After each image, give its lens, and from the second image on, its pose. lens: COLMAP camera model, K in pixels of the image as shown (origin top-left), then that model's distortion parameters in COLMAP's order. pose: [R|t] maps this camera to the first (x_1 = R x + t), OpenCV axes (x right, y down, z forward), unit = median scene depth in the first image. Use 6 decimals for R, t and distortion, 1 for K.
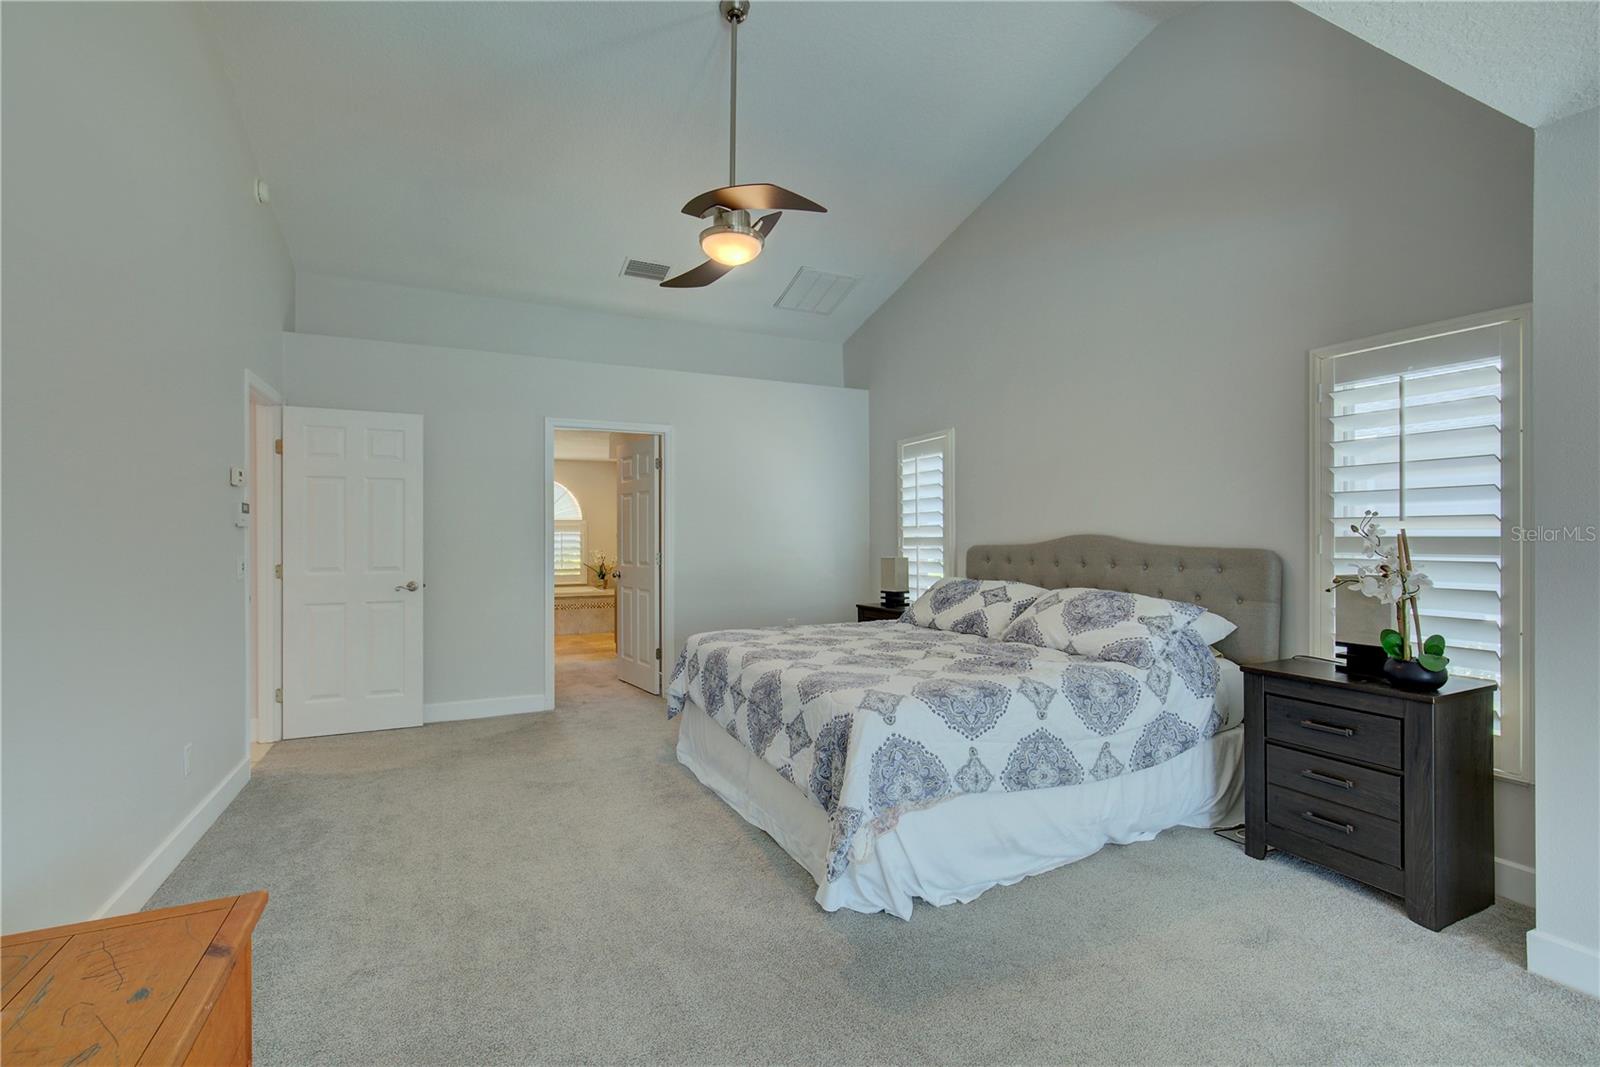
lens RADIAL K [[737.5, 0, 789.1], [0, 737.5, 533.3], [0, 0, 1]] dist [0.000522, -0.001086]
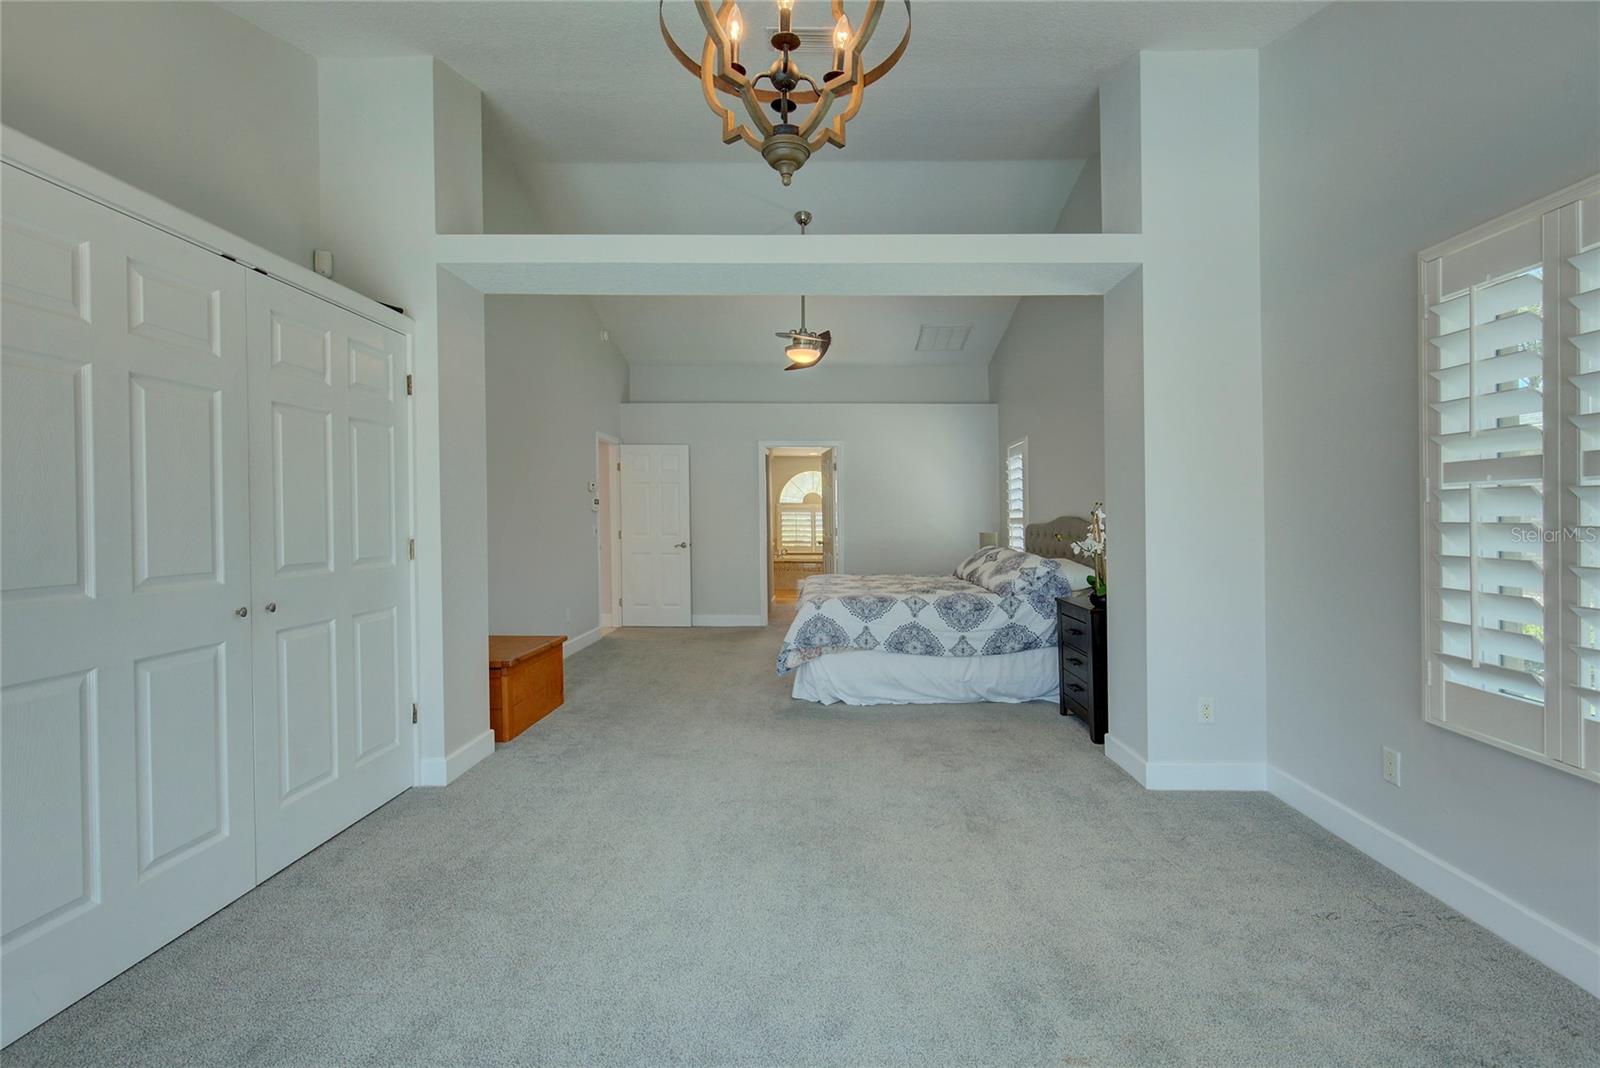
lens RADIAL K [[737.5, 0, 800.9], [0, 737.5, 530.7], [0, 0, 1]] dist [0.000522, -0.001086]
pose [[0.898118, 0.011734, -0.439599, 0.850538], [-0.000603, 0.999676, 0.025453, -0.009471], [0.439755, -0.022595, 0.897834, -0.732574]]
